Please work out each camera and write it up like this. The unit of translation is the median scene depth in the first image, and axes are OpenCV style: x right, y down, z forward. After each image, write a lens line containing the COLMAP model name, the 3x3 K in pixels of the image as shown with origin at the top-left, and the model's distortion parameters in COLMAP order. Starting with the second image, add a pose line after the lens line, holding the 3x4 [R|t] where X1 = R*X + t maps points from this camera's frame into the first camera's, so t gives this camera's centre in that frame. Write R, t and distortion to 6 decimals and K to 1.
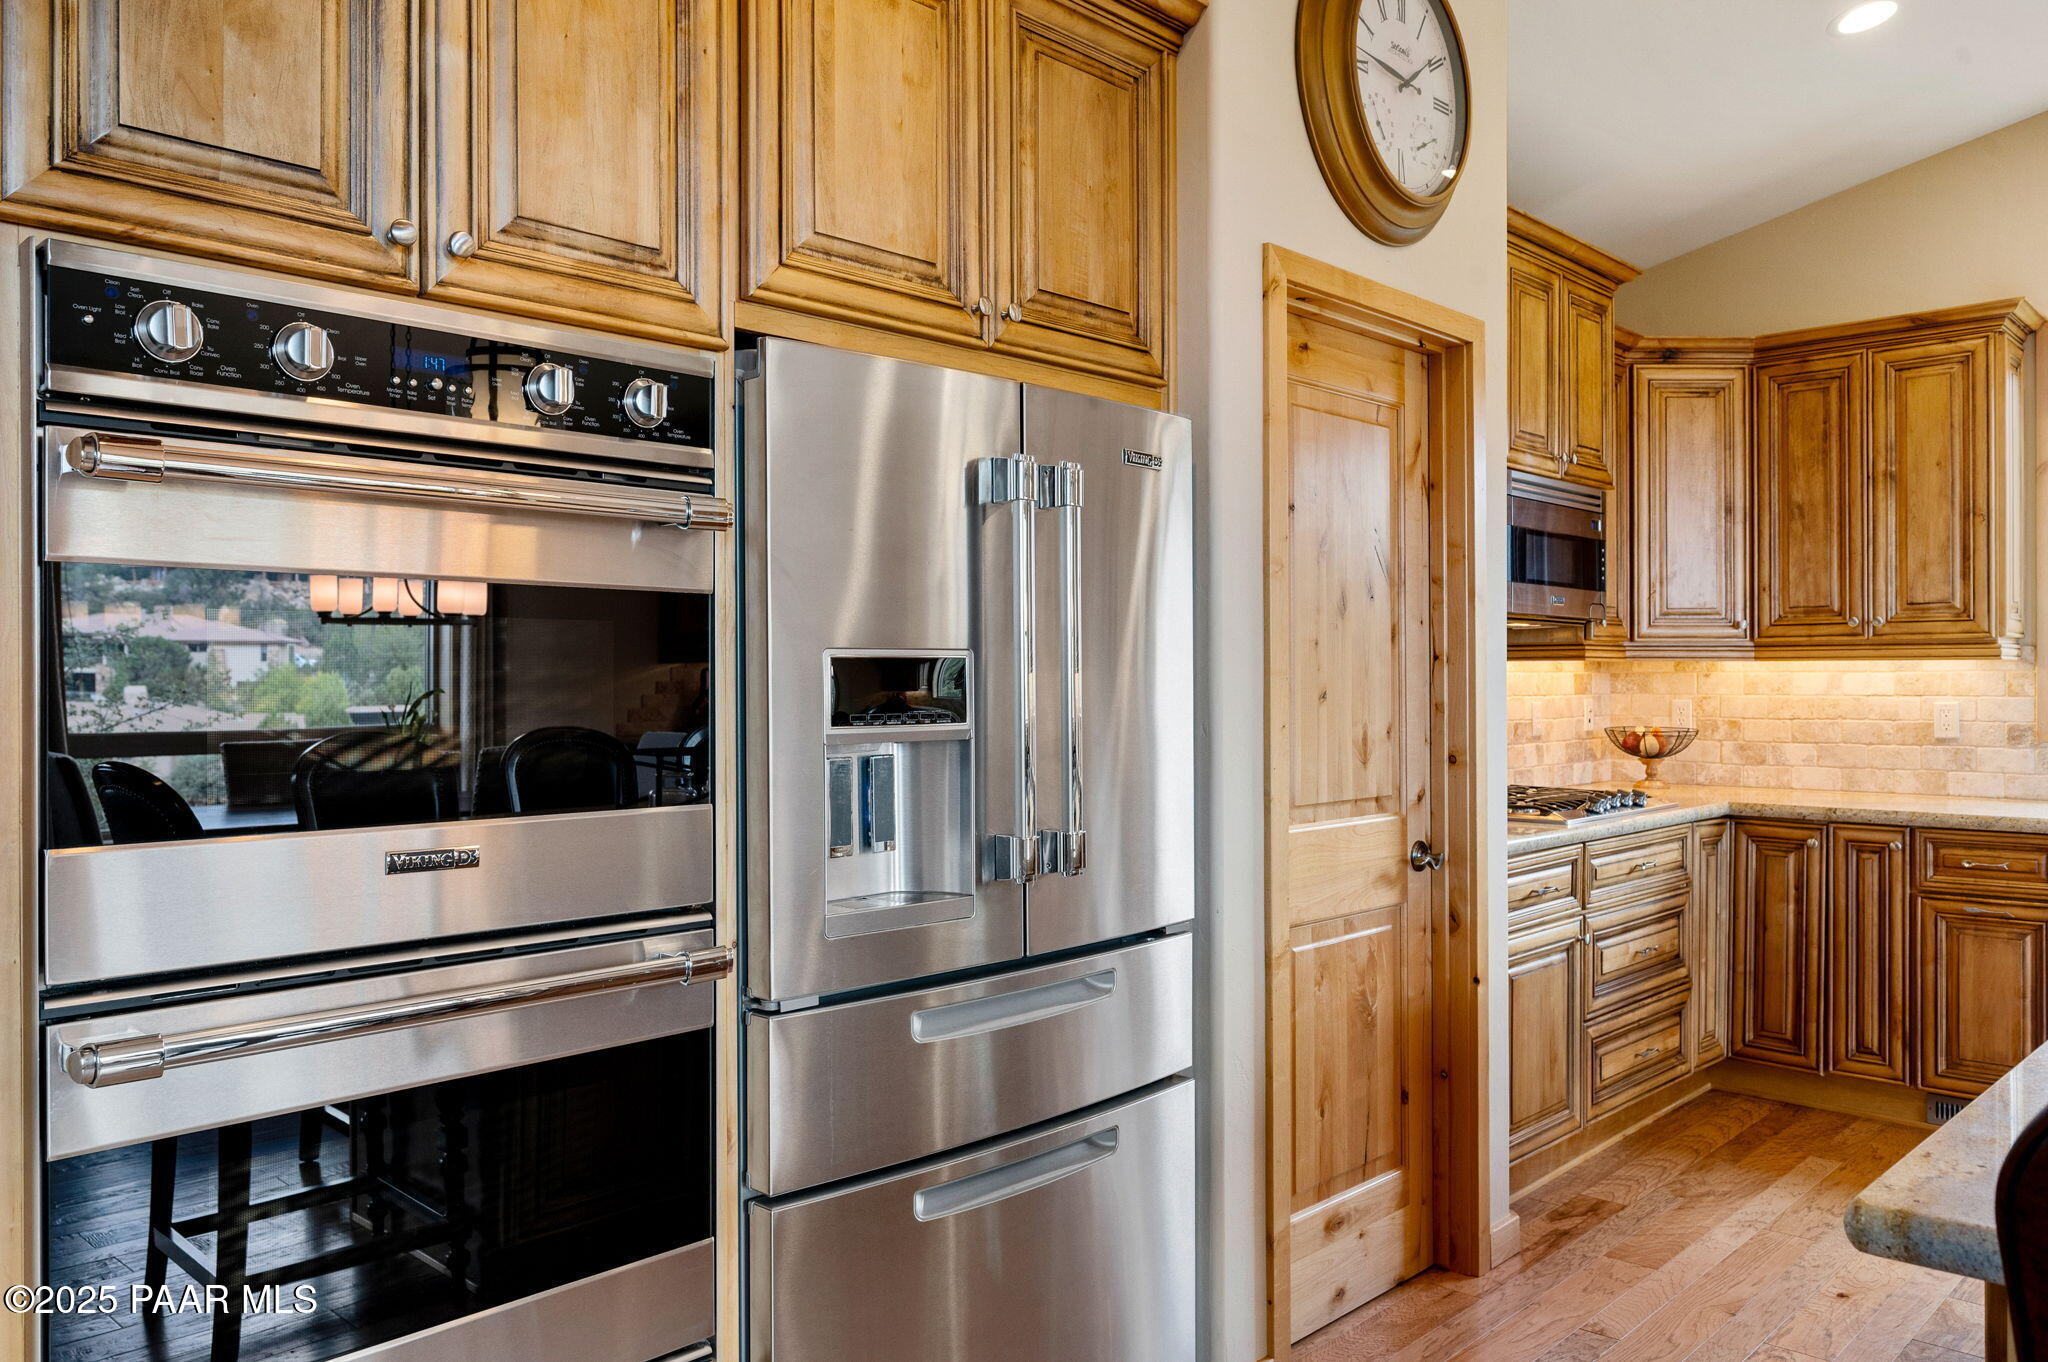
lens RADIAL K [[1531.2, 0, 1020.0], [0, 1531.2, 678.9], [0, 0, 1]] dist [-0.006069, 0.000953]
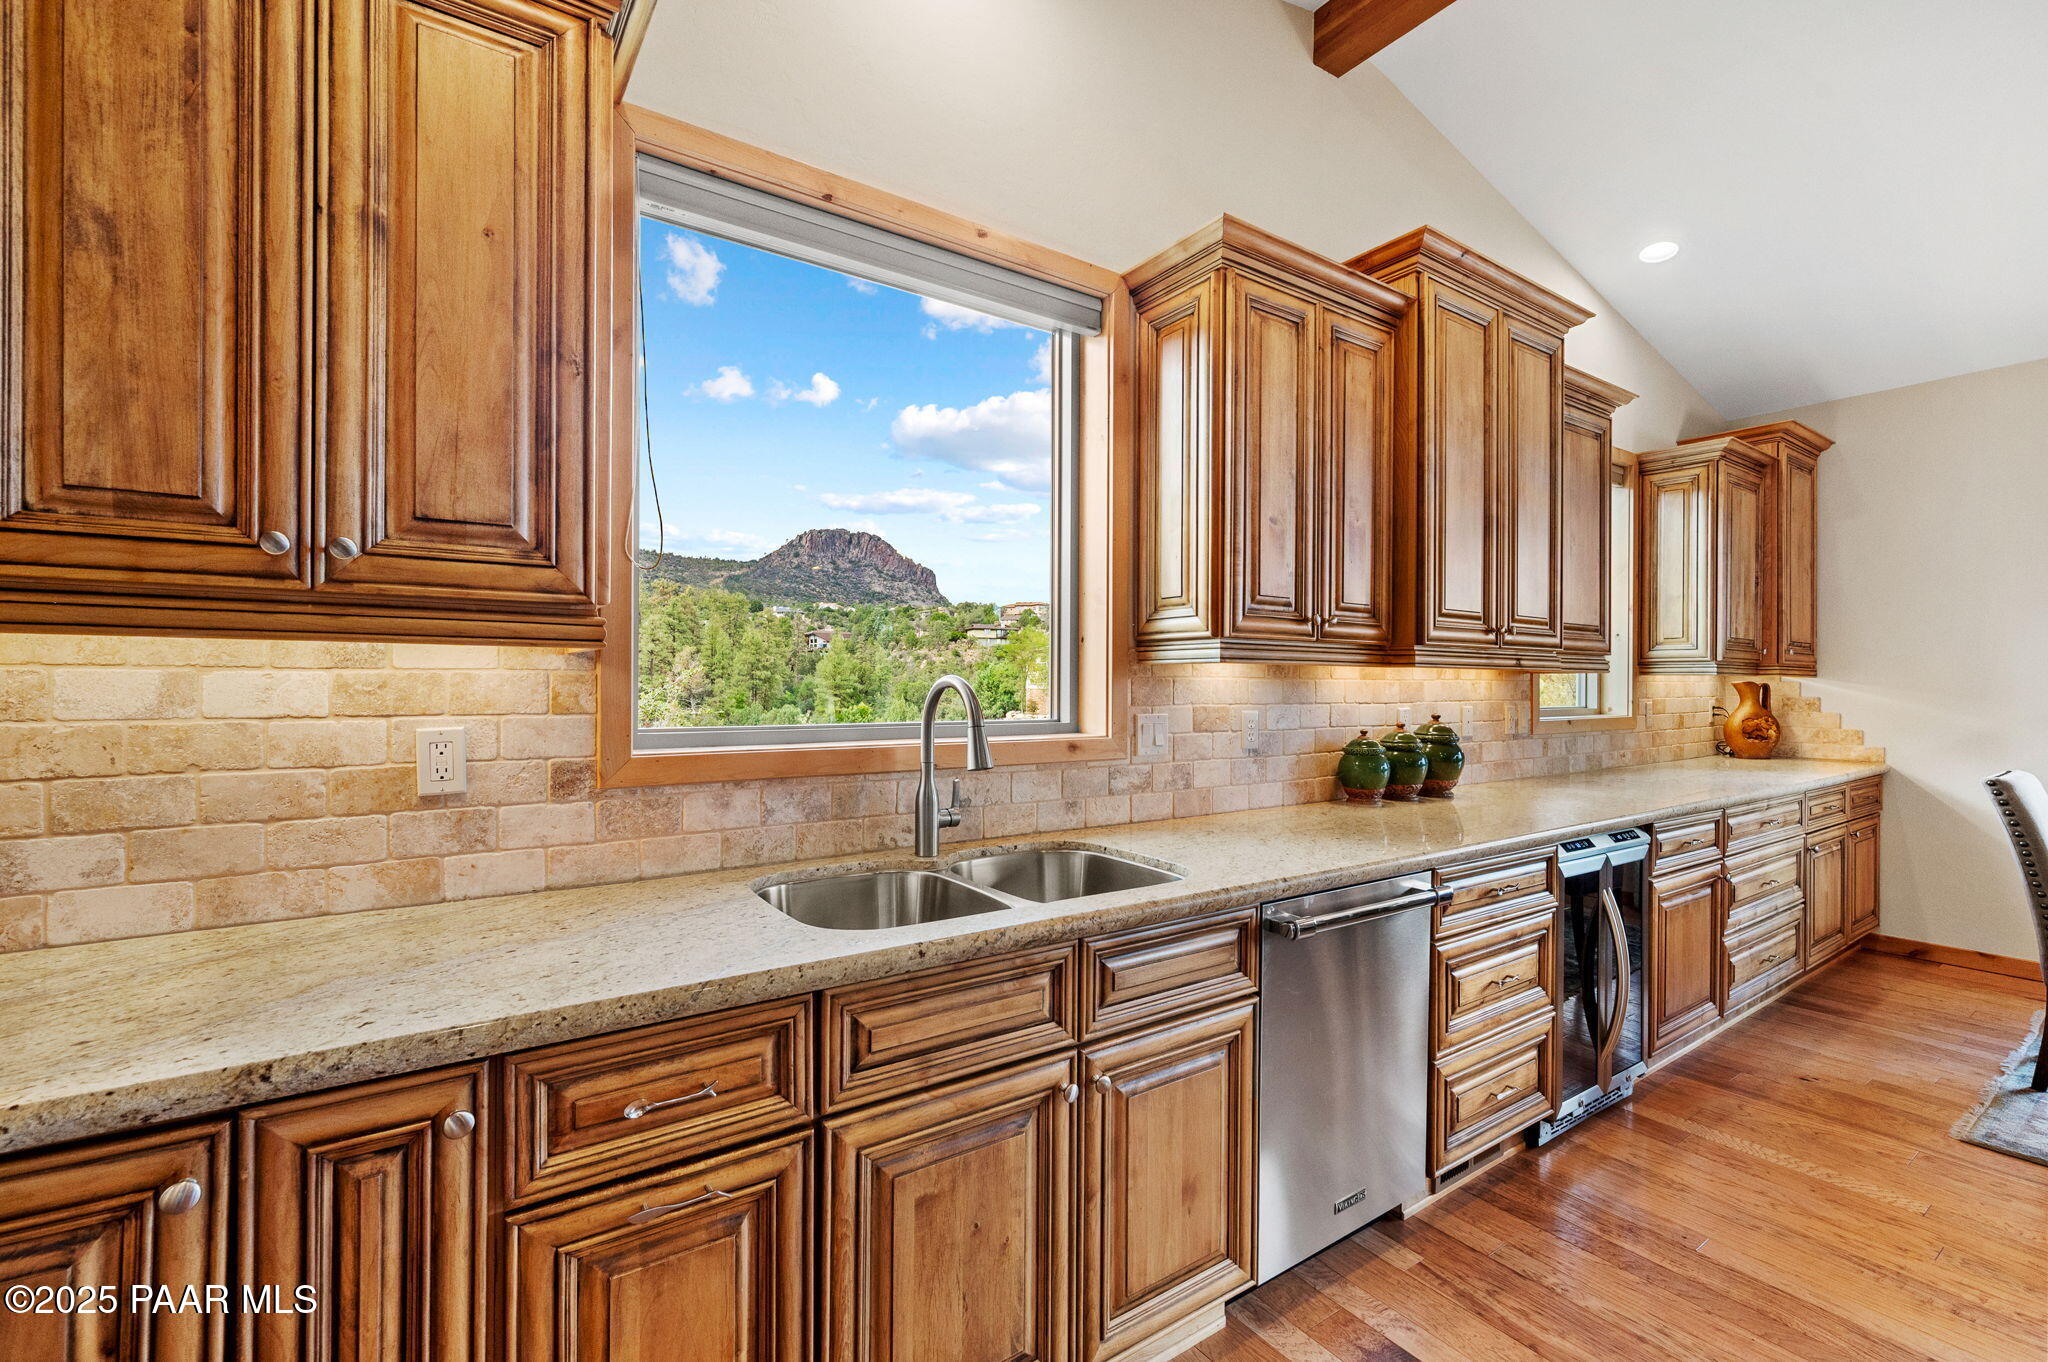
lens RADIAL K [[881.0, 0, 1024.0], [0, 881.0, 680.6], [0, 0, 1]] dist [0.000421, 0.001008]
pose [[0.219317, 0.007839, 0.975622, 0.362268], [-0.003767, 0.999967, -0.007188, 0.000319], [-0.975646, -0.002099, 0.219339, 0.759067]]
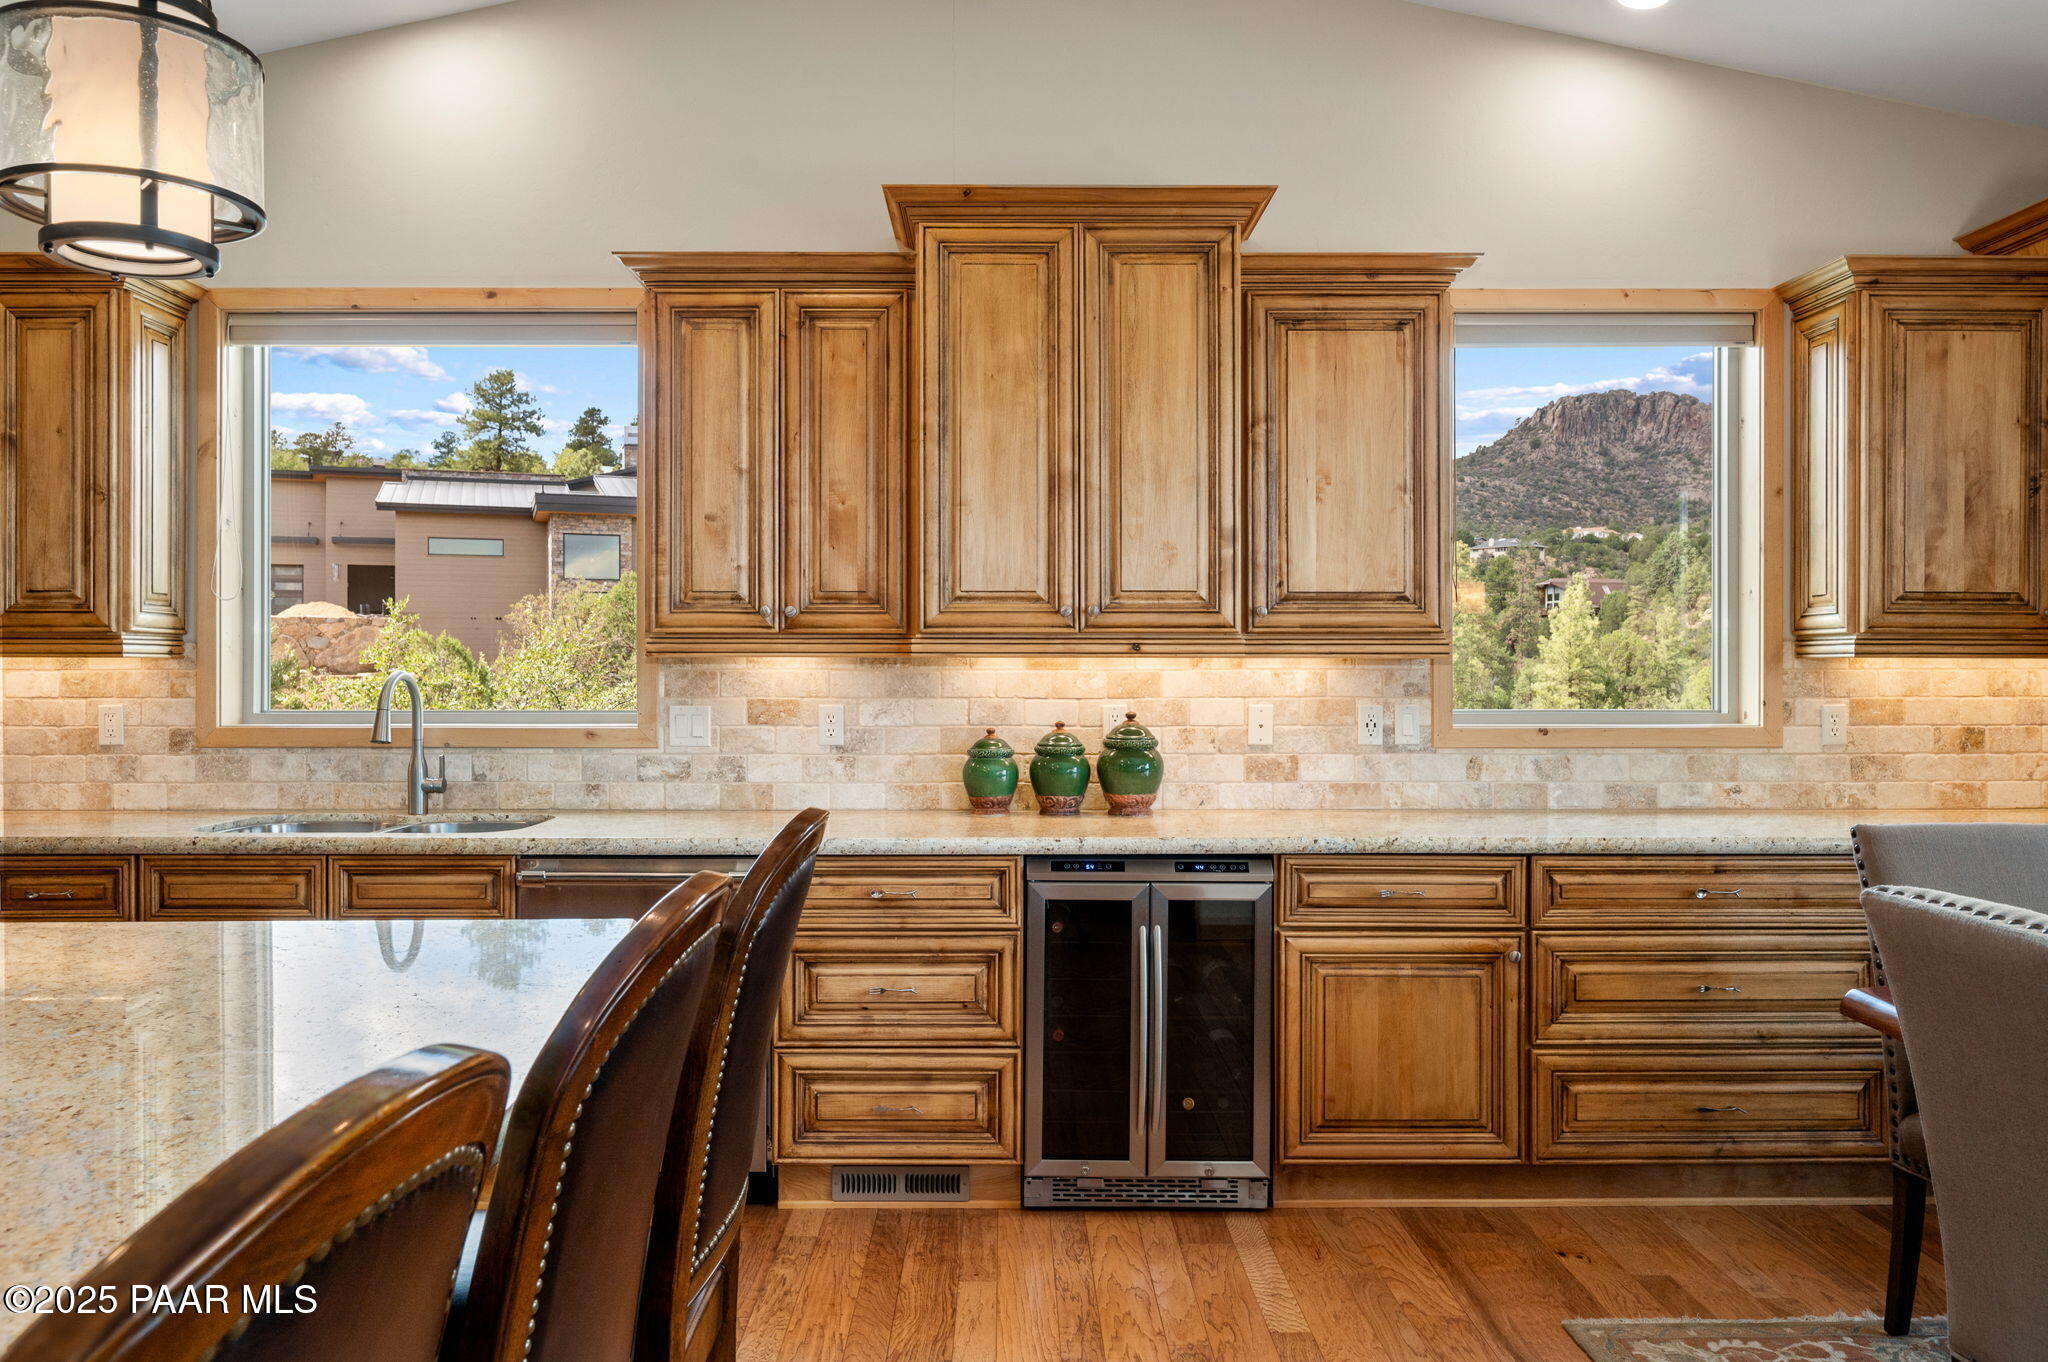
lens RADIAL K [[1531.2, 0, 996.7], [0, 1531.2, 671.0], [0, 0, 1]] dist [-0.006069, 0.000953]
pose [[0.730995, 0.003847, 0.682372, 0.390231], [-0.001529, 0.999991, -0.003999, -0.001667], [-0.682381, 0.001880, 0.730994, 0.003004]]
